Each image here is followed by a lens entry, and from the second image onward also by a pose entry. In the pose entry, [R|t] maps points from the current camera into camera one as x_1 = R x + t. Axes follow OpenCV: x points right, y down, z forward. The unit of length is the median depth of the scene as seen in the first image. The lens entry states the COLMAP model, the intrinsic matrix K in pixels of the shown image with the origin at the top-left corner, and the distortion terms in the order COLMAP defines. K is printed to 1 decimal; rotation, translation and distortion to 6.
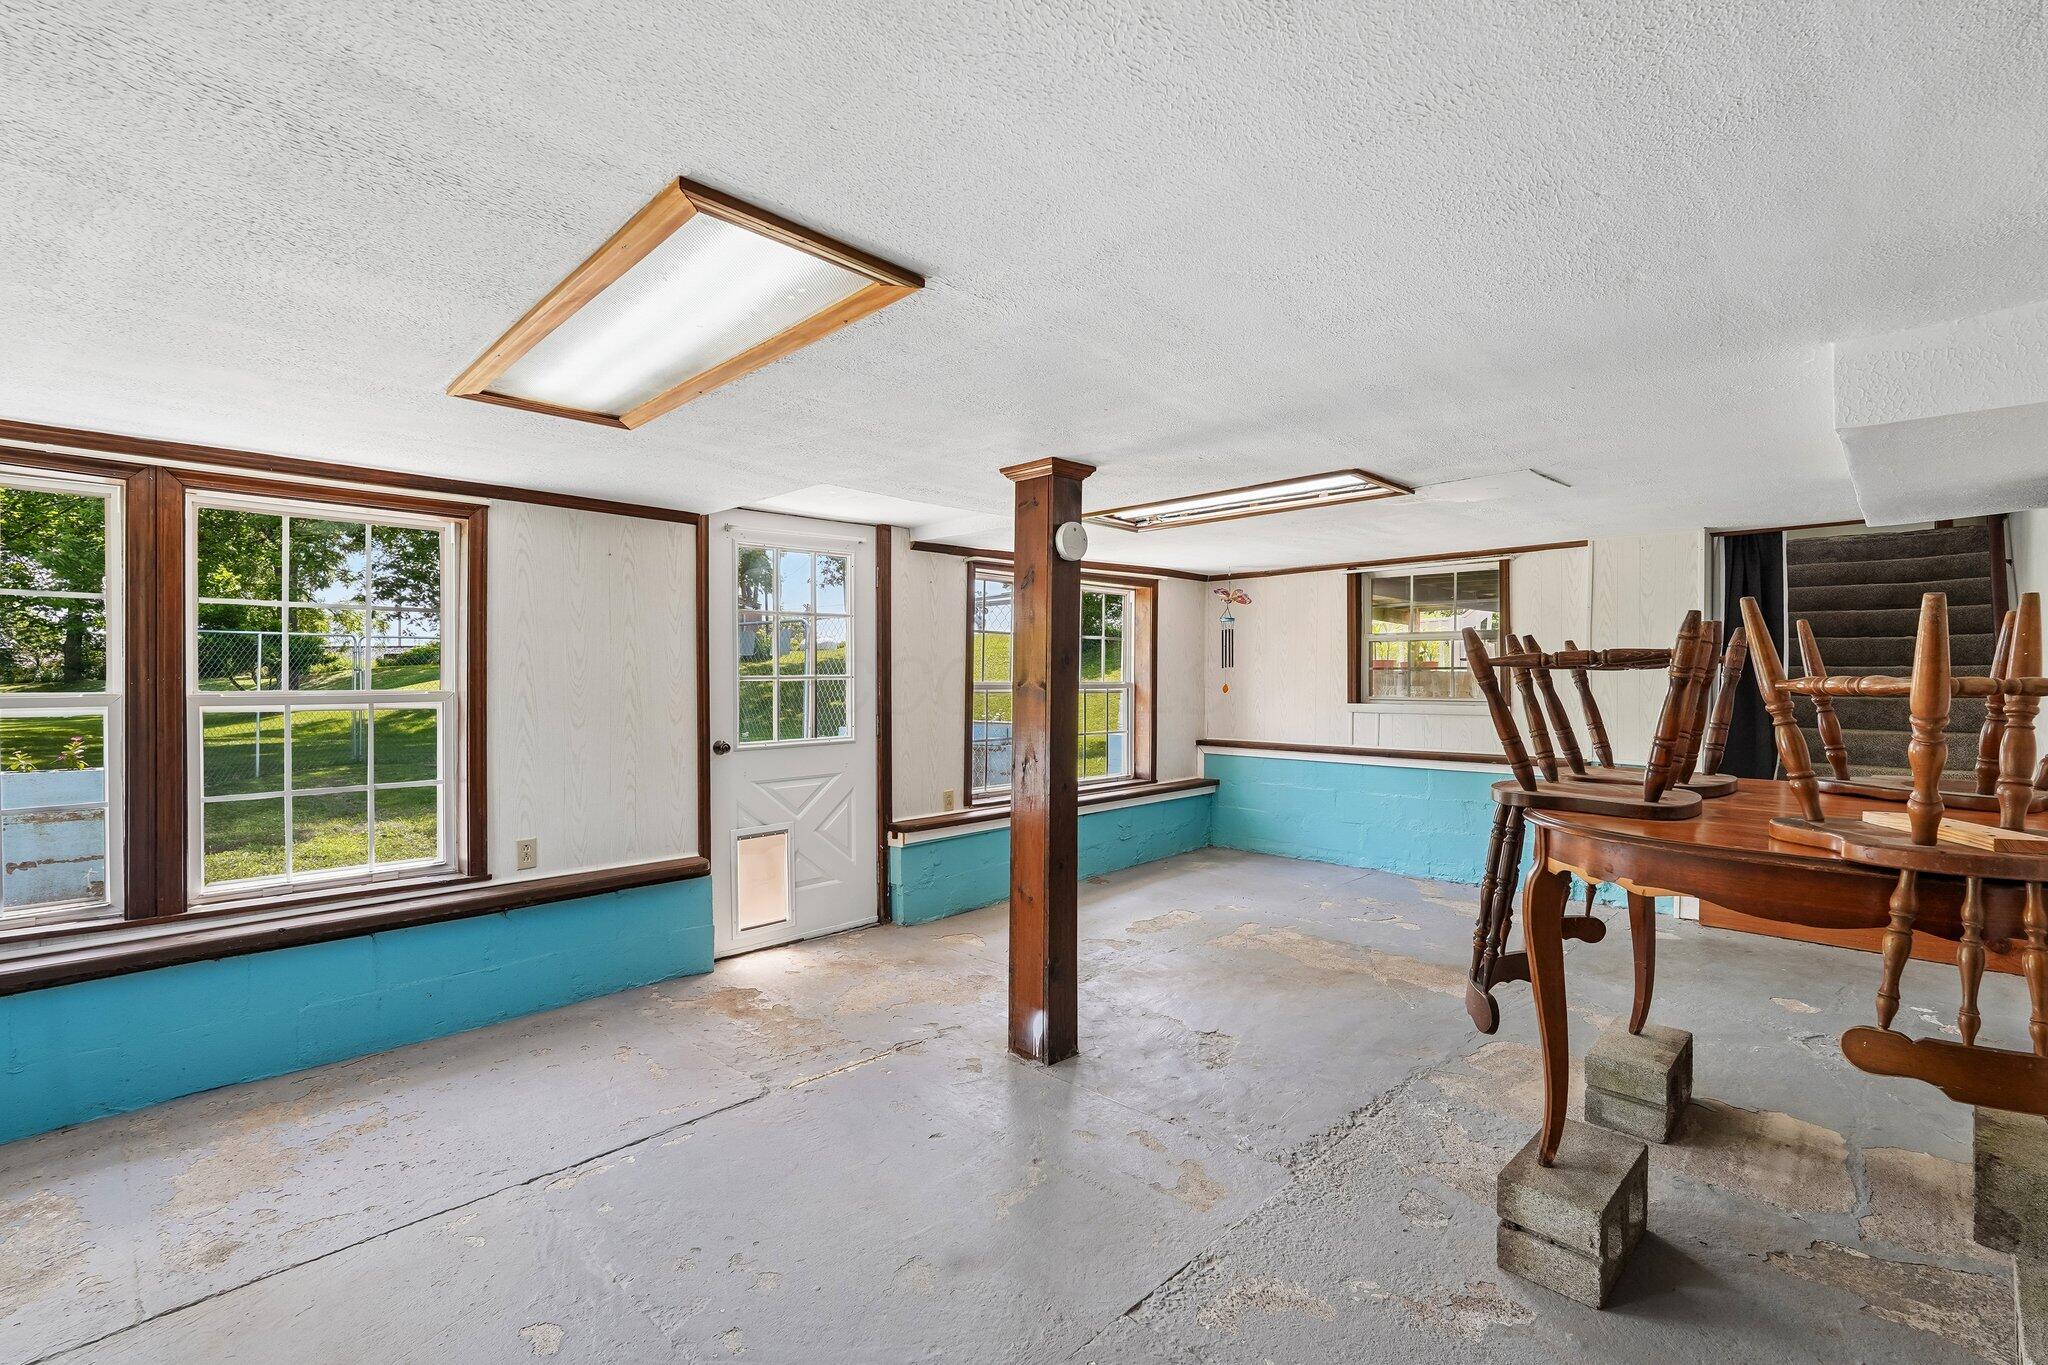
lens RADIAL K [[895.4, 0, 1024.0], [0, 895.4, 682.5], [0, 0, 1]] dist [-0.014193, 0.008243]
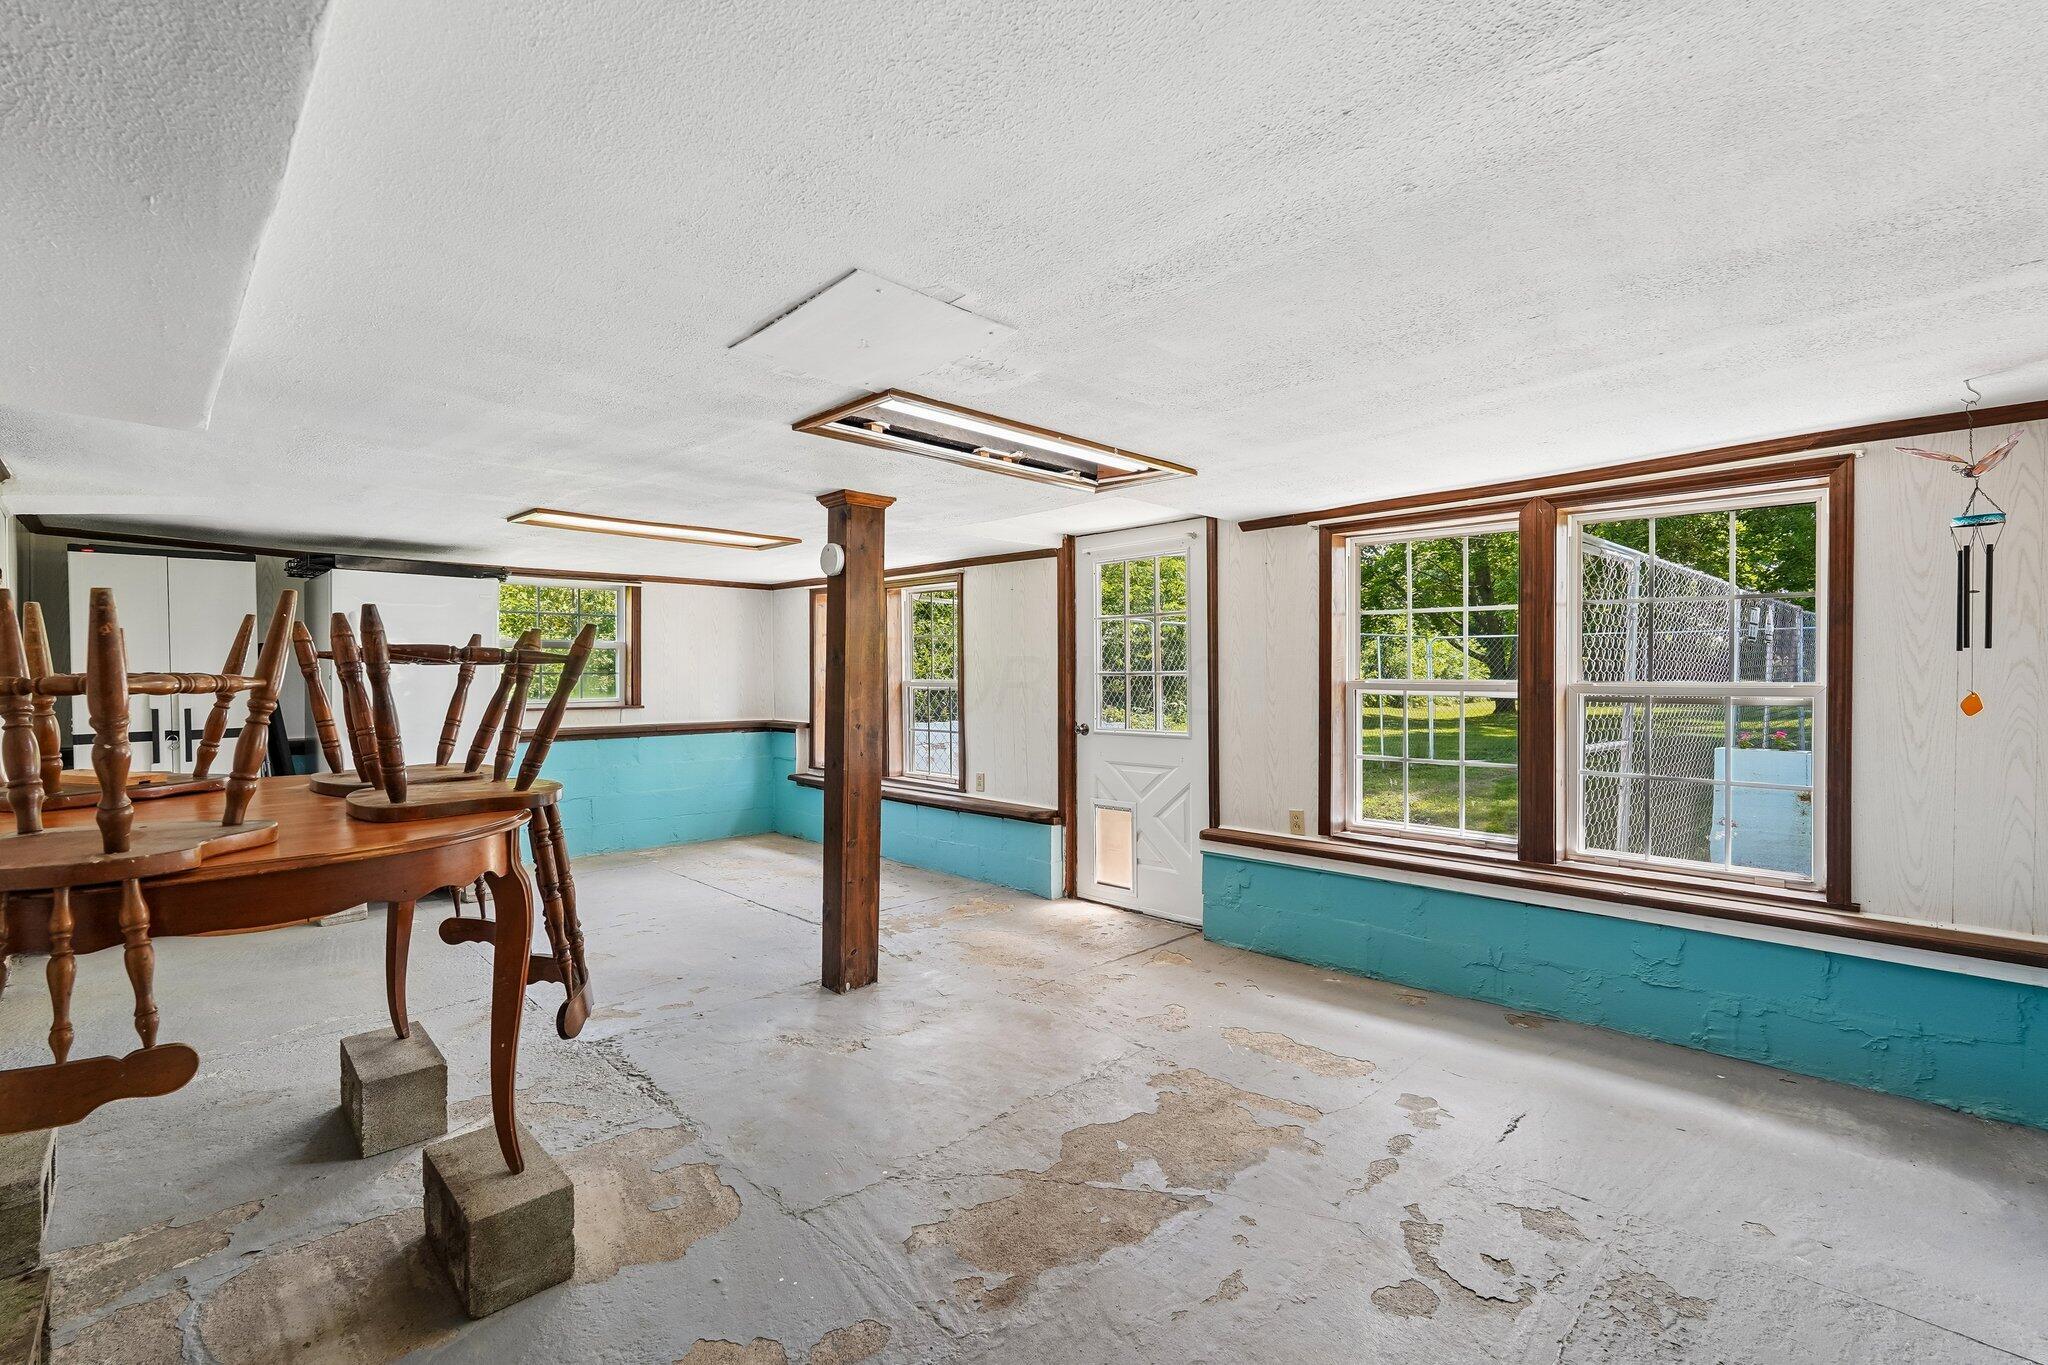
lens RADIAL K [[895.4, 0, 1024.0], [0, 895.4, 682.5], [0, 0, 1]] dist [-0.014193, 0.008243]
pose [[0.003688, 0.012329, -0.999917, 0.879876], [-0.004905, 0.999912, 0.012311, -0.007334], [0.999981, 0.004859, 0.003748, 0.882331]]
